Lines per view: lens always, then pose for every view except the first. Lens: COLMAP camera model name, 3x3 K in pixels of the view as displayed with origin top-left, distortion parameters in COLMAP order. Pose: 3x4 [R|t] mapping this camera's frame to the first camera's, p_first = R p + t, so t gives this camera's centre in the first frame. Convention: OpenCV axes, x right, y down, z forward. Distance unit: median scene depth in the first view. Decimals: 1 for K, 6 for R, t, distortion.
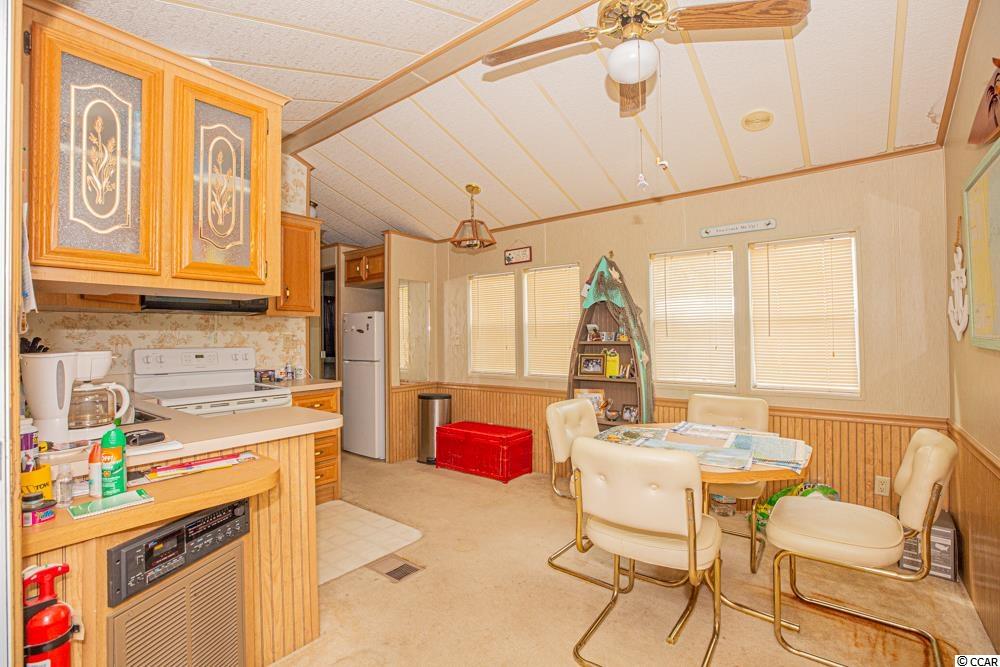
lens RADIAL K [[454.2, 0, 500.0], [0, 454.2, 333.5], [0, 0, 1]] dist [-0.000706, -0.000079]
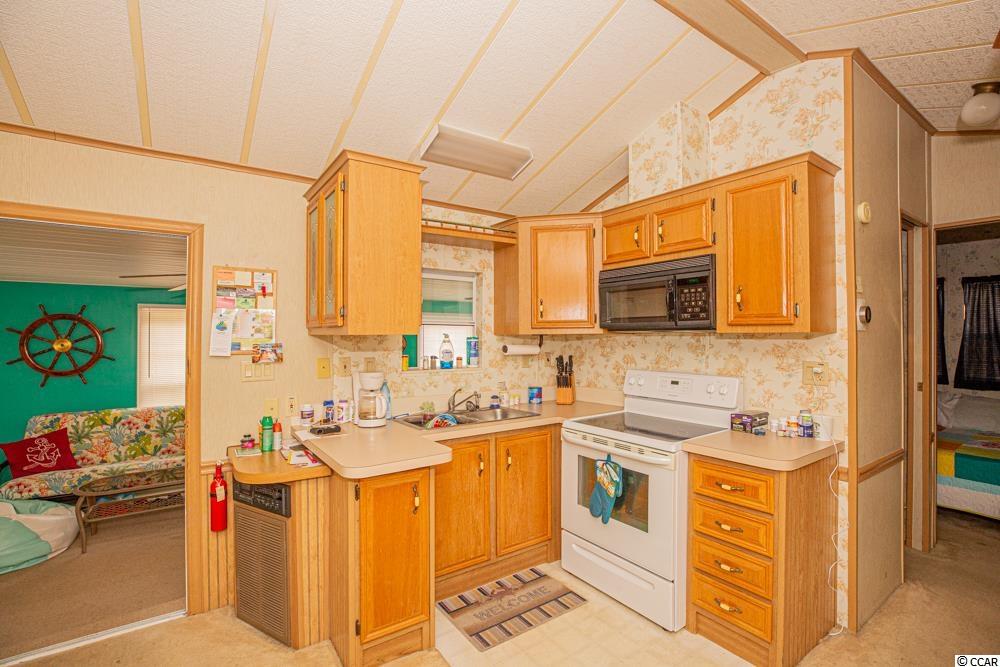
lens RADIAL K [[454.2, 0, 500.0], [0, 454.2, 333.5], [0, 0, 1]] dist [-0.000706, -0.000079]
pose [[-0.291931, 0.003961, -0.956431, 0.246716], [0.011458, 0.999934, 0.000644, -0.044795], [0.956371, -0.010771, -0.291957, 0.892650]]
